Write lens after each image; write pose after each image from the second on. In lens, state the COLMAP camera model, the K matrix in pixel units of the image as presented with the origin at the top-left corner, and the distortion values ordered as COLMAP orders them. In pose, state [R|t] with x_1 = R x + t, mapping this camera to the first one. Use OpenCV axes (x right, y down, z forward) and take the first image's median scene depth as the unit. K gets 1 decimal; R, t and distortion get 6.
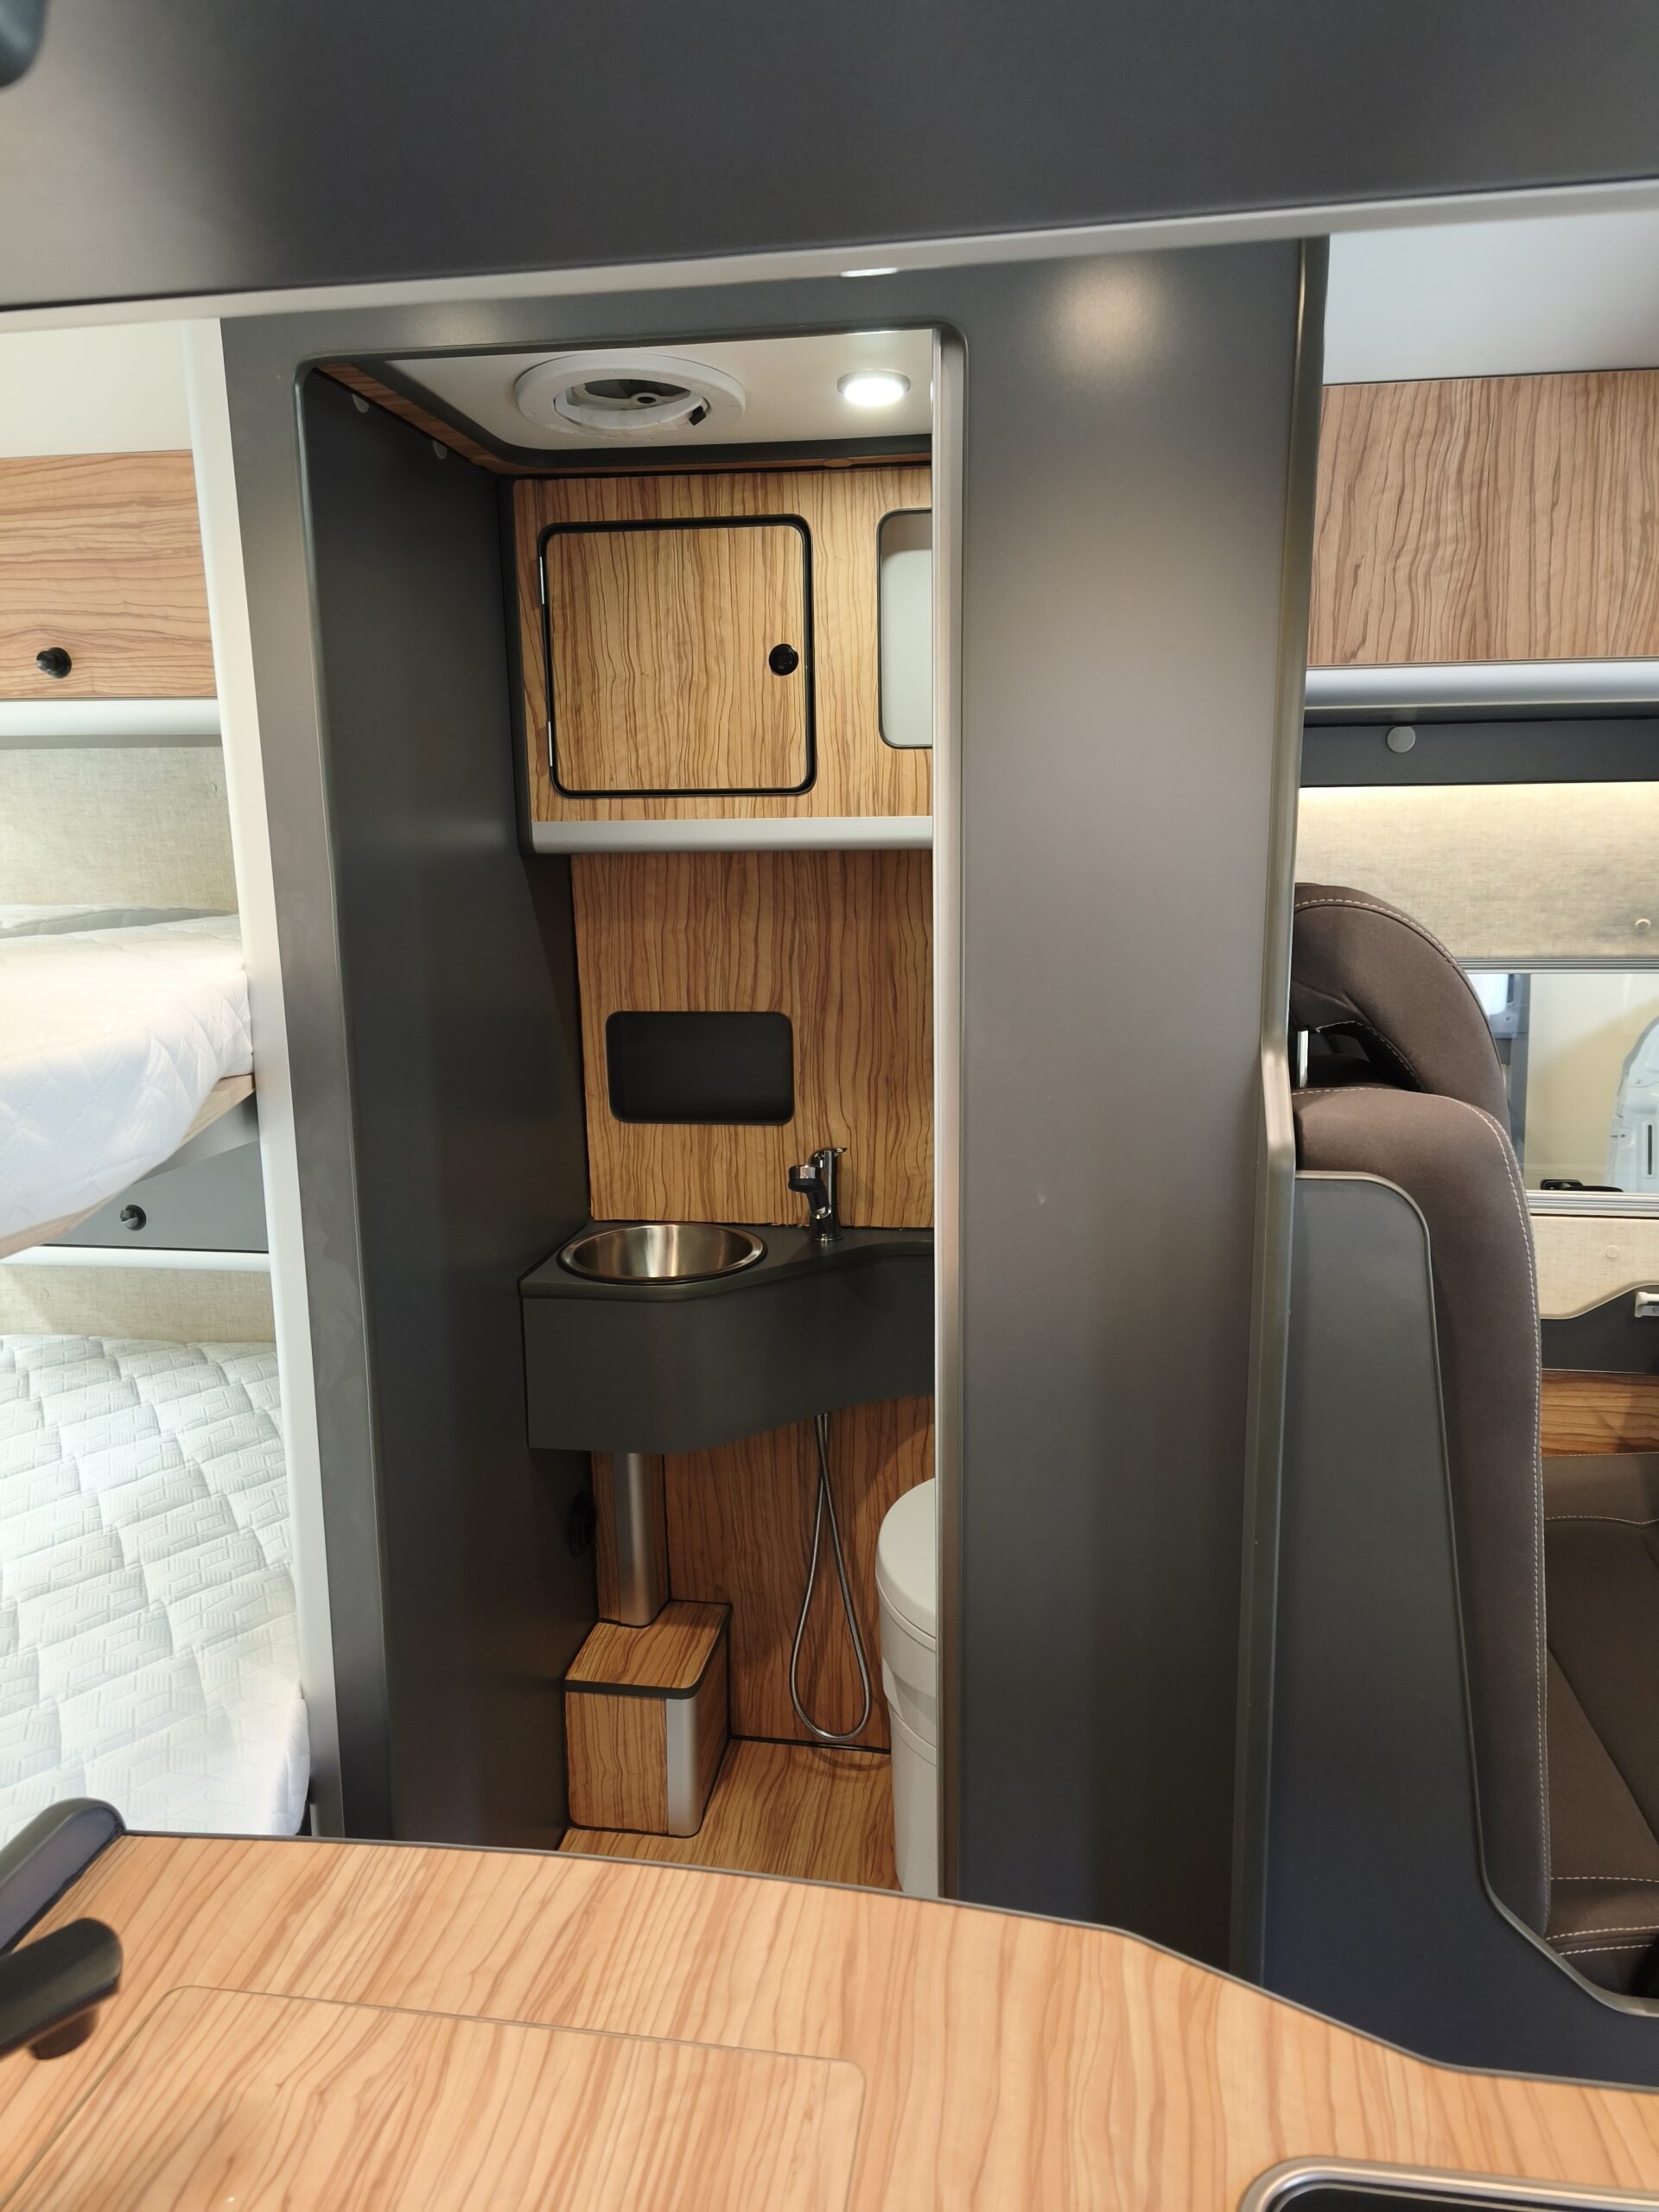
lens RADIAL K [[1453.2, 0, 840.8], [0, 1453.2, 1088.9], [0, 0, 1]] dist [0.062049, -0.058410]
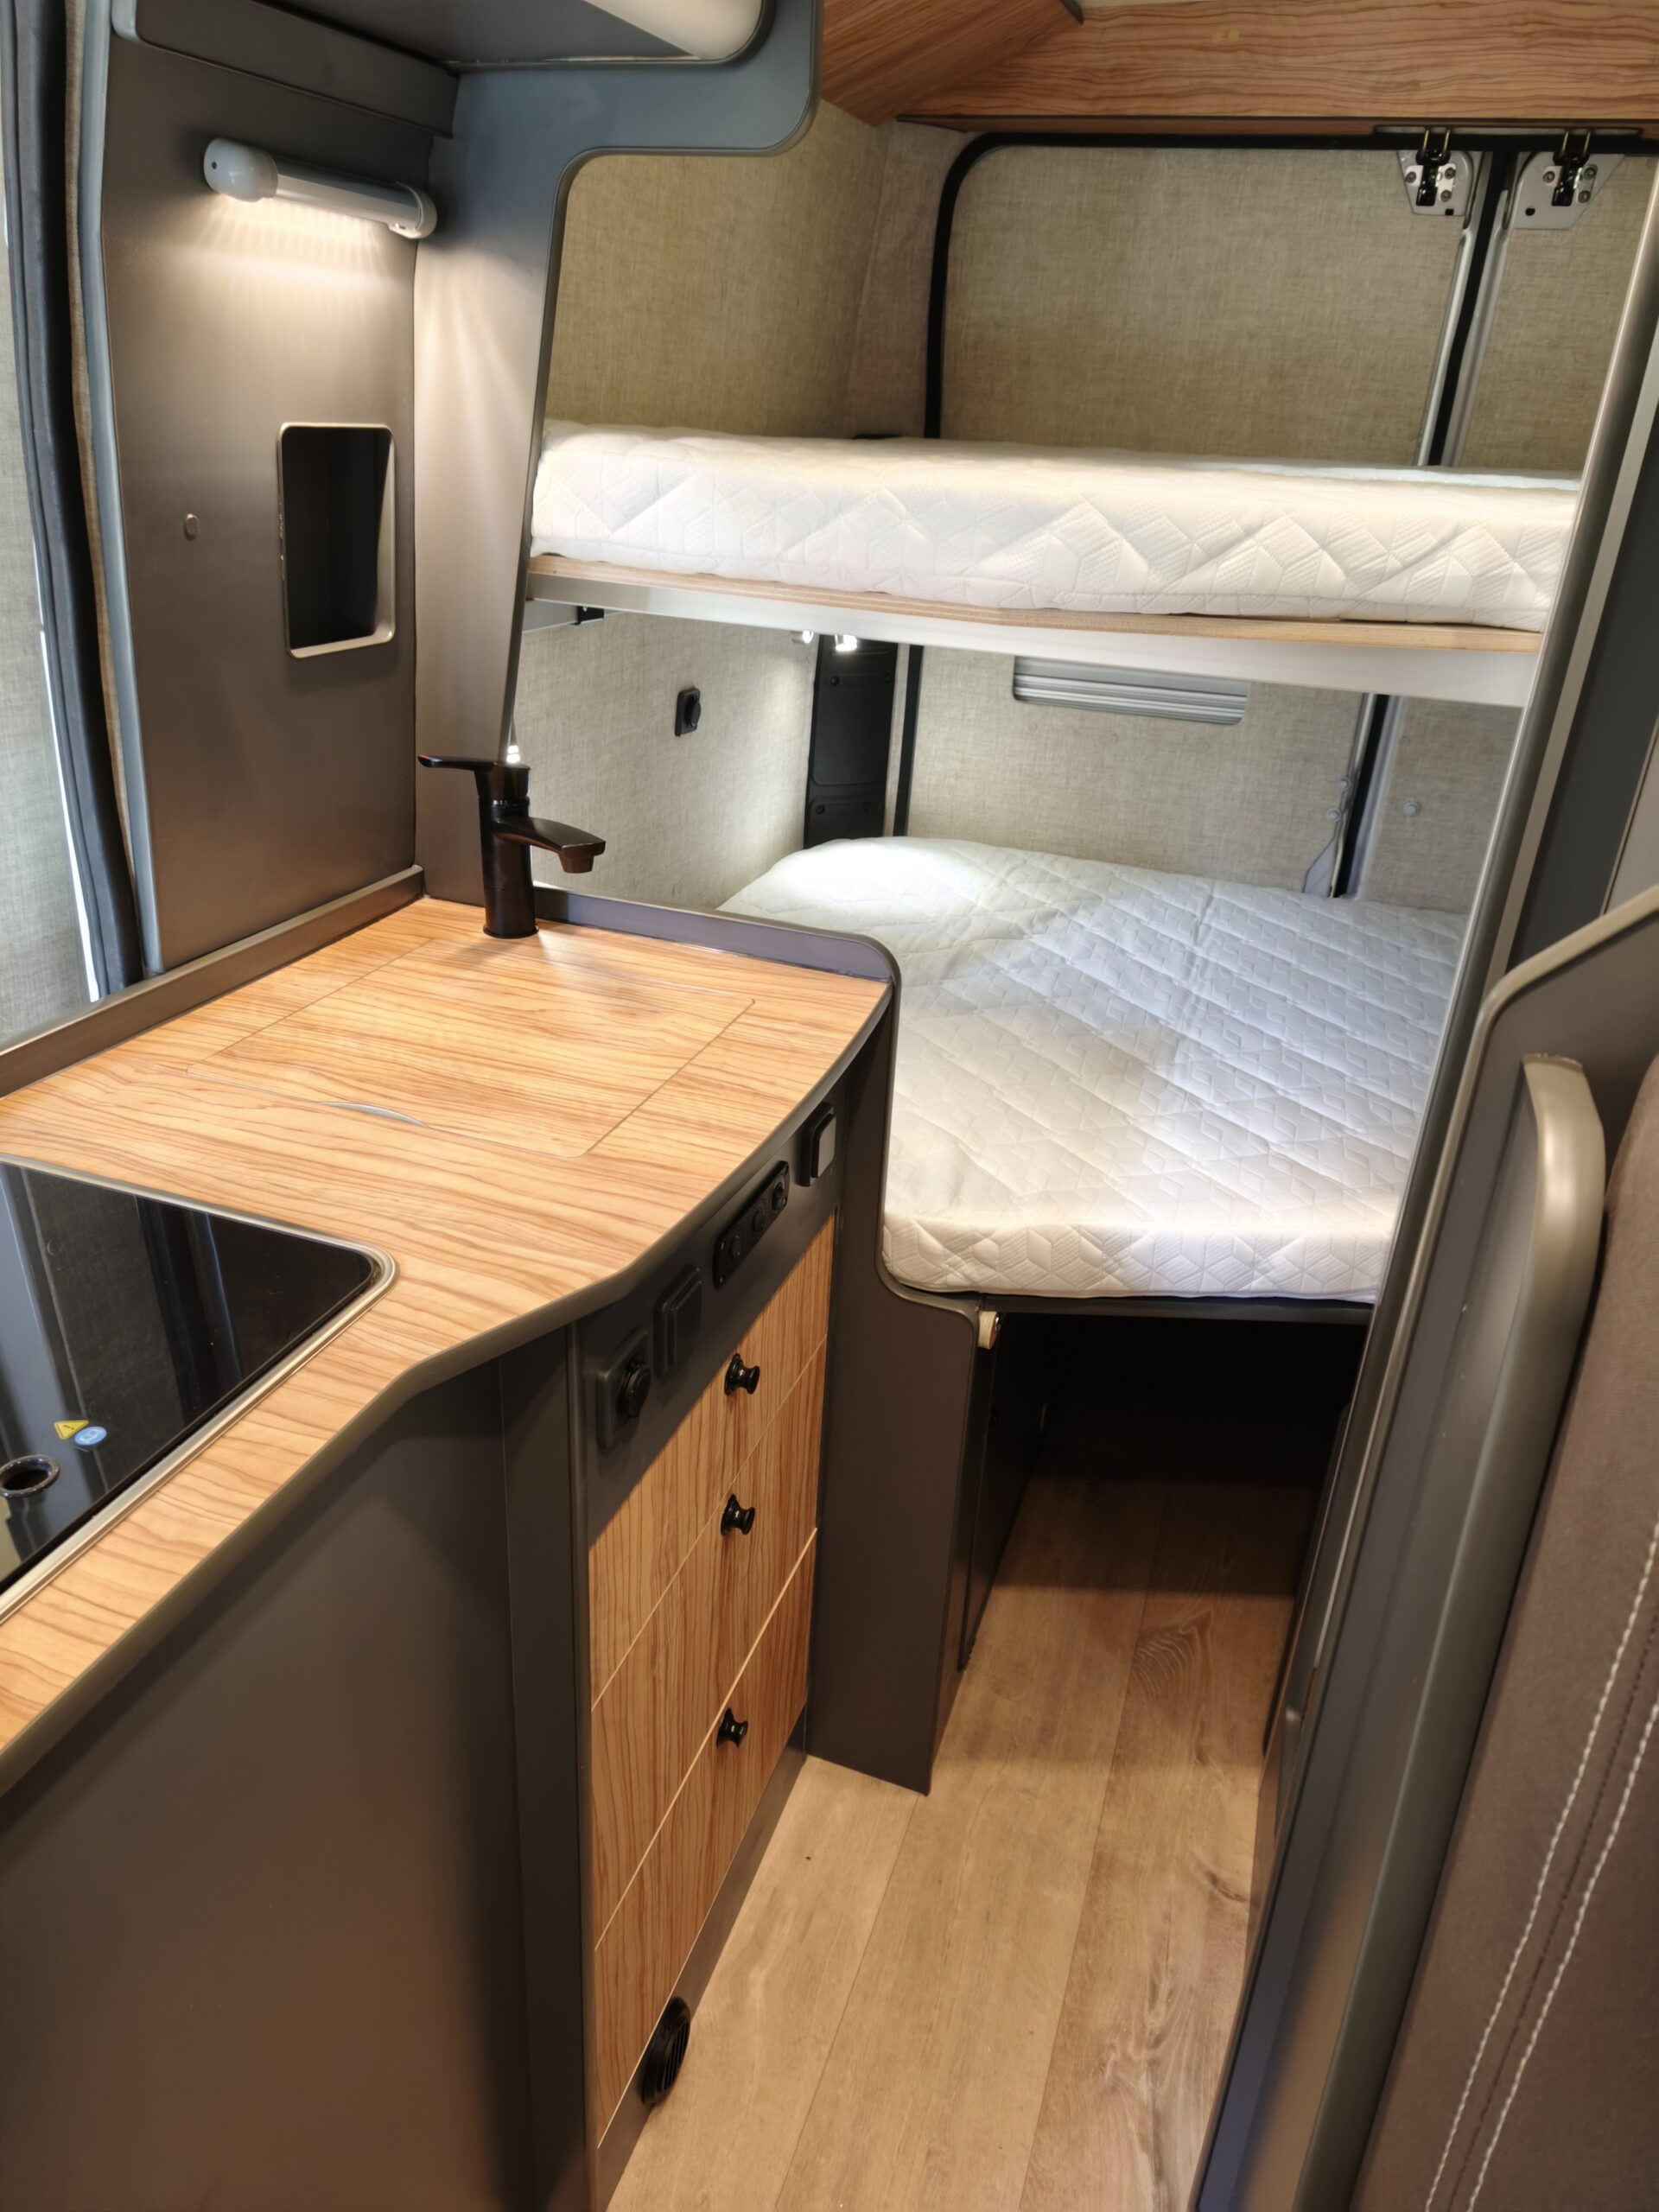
lens RADIAL K [[1453.2, 0, 840.8], [0, 1453.2, 1088.9], [0, 0, 1]] dist [0.062049, -0.058410]
pose [[-0.184419, 0.427173, -0.885162, 1.404375], [-0.218715, 0.860191, 0.460690, -0.201196], [0.958203, 0.278558, -0.065206, 1.438017]]
